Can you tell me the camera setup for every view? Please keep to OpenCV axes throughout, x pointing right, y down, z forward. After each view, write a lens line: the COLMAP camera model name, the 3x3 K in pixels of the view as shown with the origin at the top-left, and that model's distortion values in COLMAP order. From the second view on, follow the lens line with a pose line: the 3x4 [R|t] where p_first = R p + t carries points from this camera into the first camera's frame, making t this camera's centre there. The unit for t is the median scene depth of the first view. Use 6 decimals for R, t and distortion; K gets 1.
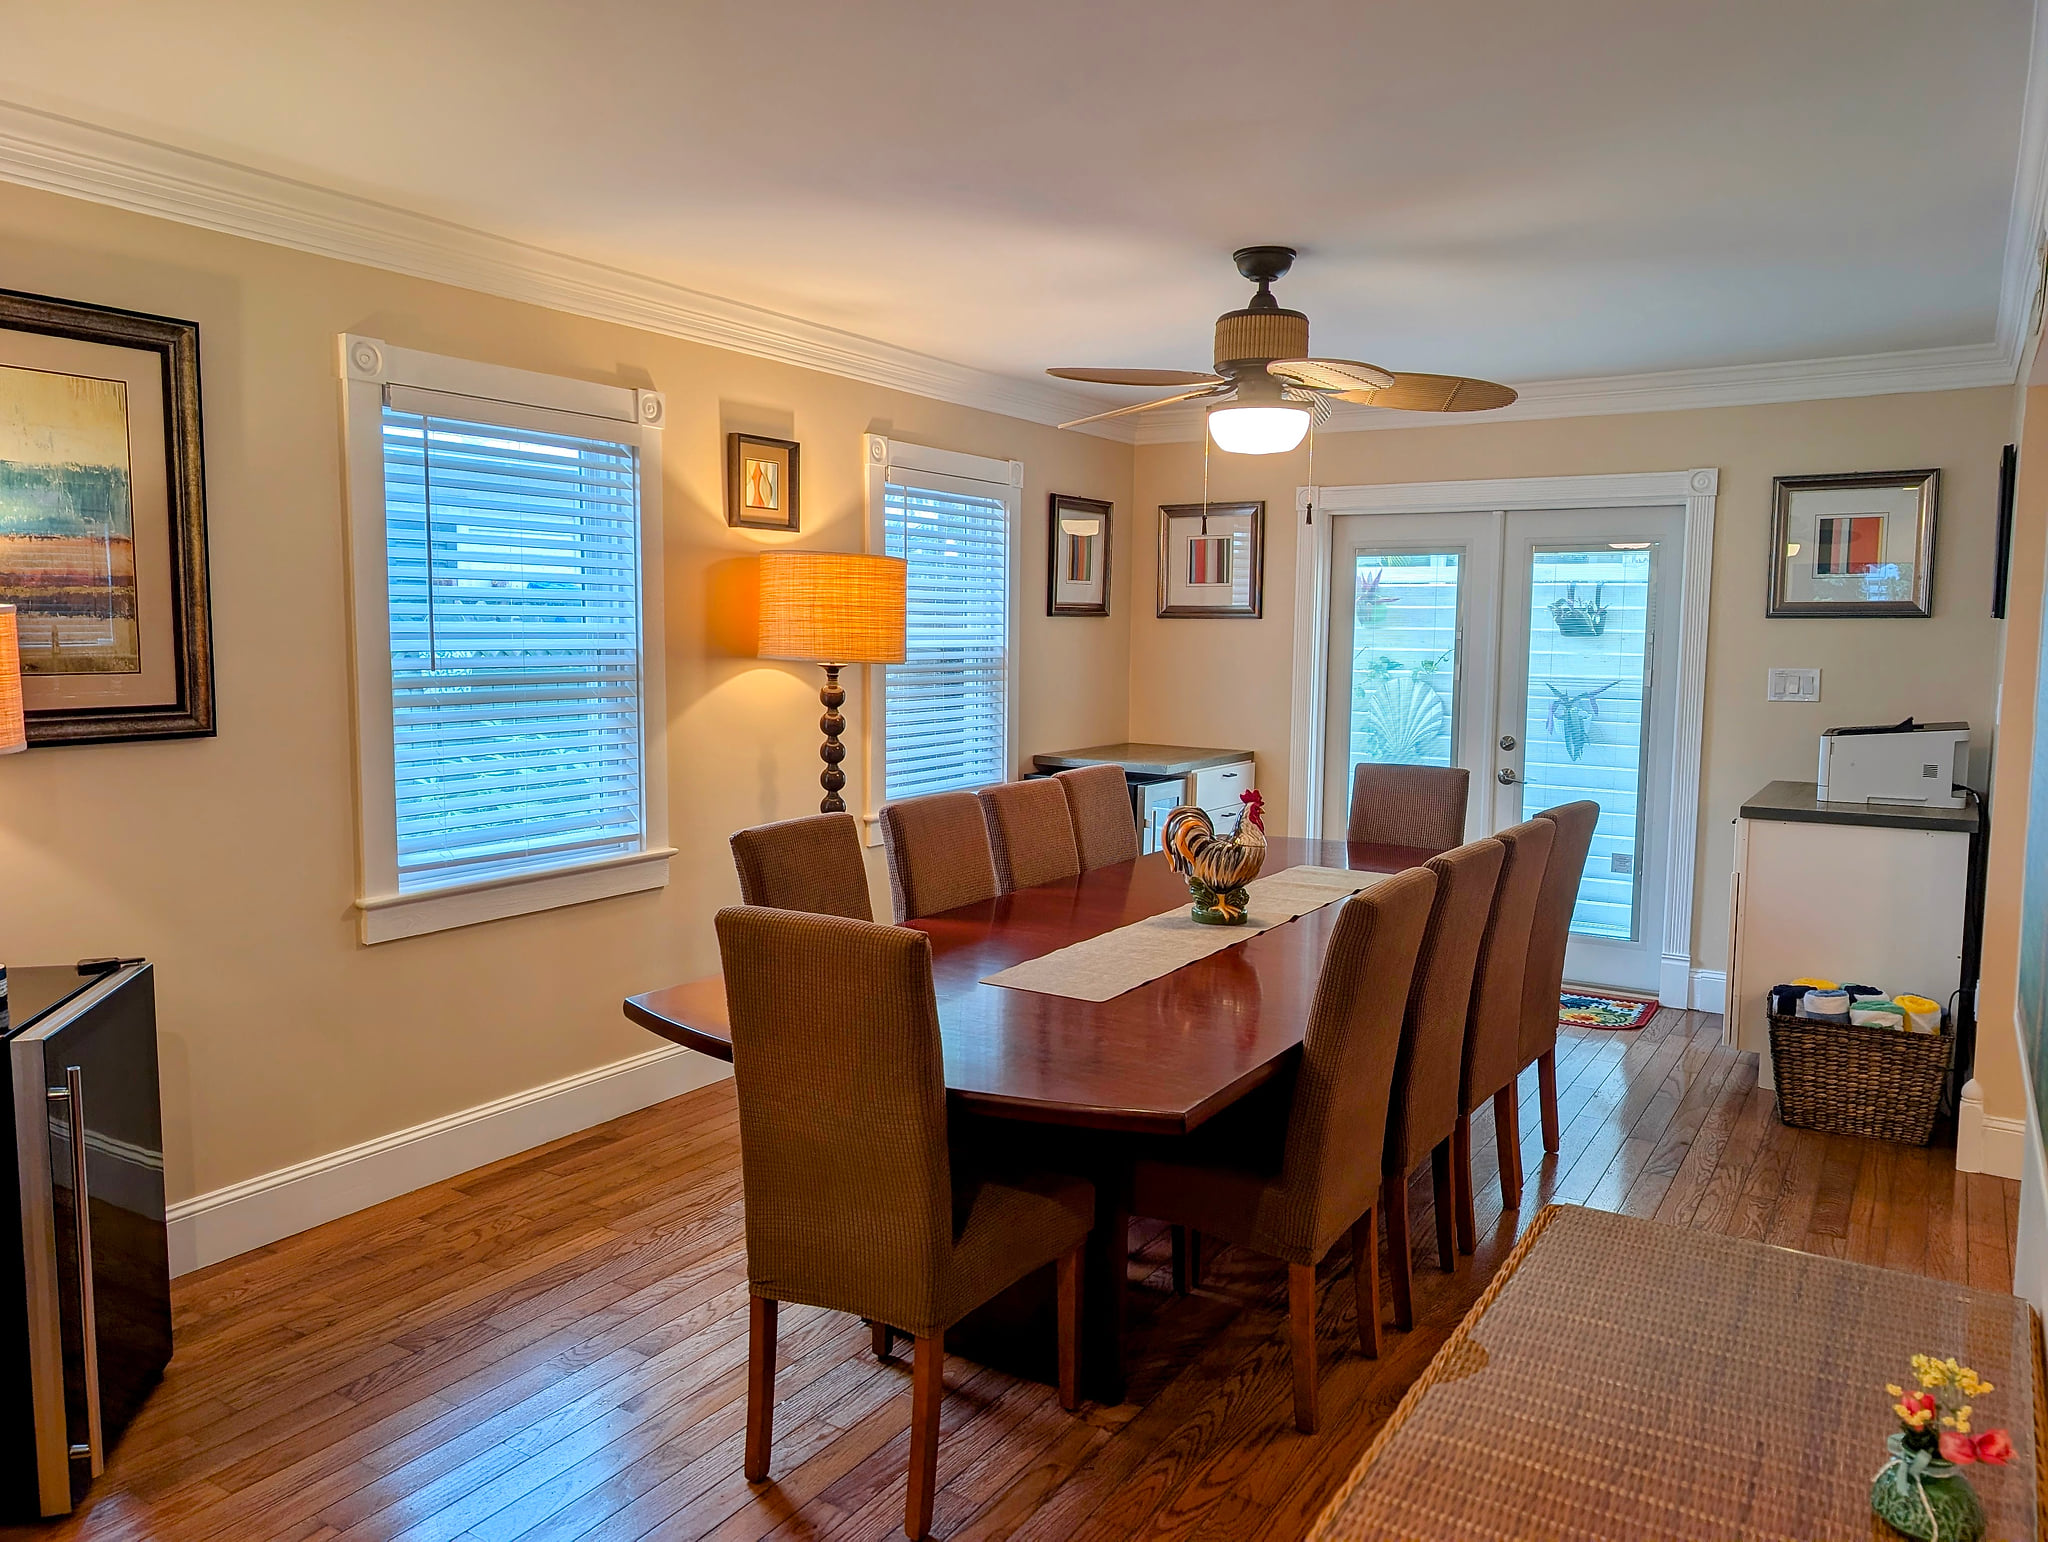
lens RADIAL K [[1438.4, 0, 1016.1], [0, 1438.4, 771.8], [0, 0, 1]] dist [0.020831, -0.003554]
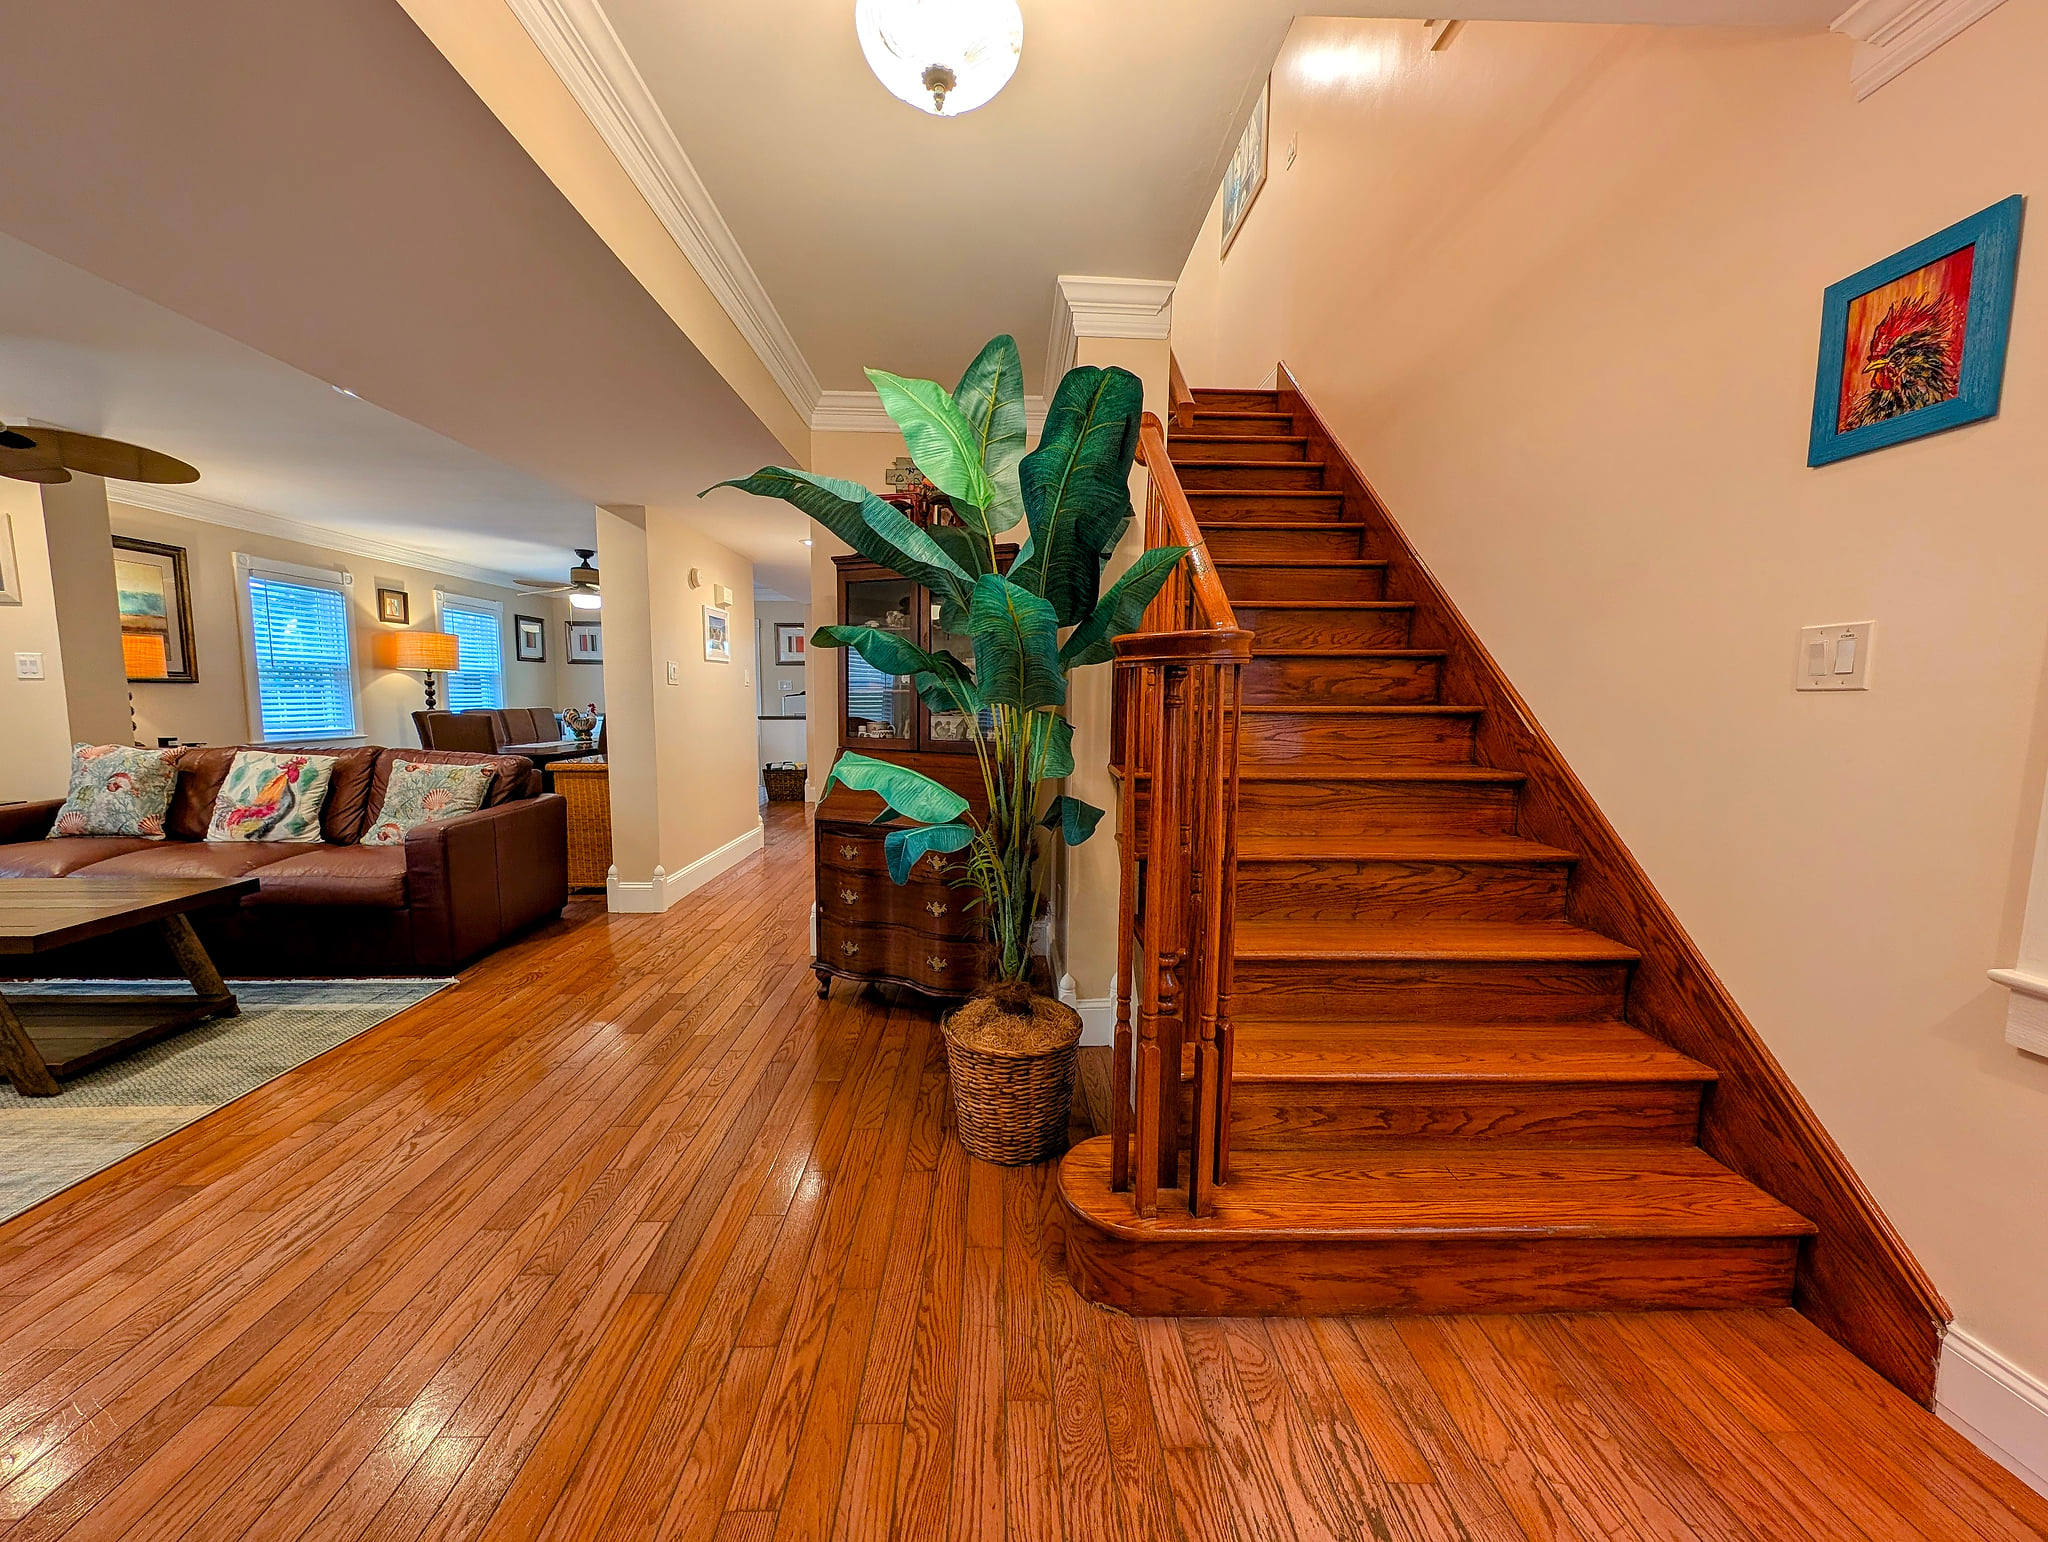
lens RADIAL K [[762.8, 0, 1029.5], [0, 762.8, 775.2], [0, 0, 1]] dist [0.000732, -0.002721]
pose [[0.818249, -0.063690, 0.571326, -0.030496], [0.059794, 0.997882, 0.025604, 0.166561], [-0.571746, 0.013212, 0.820324, -0.938077]]
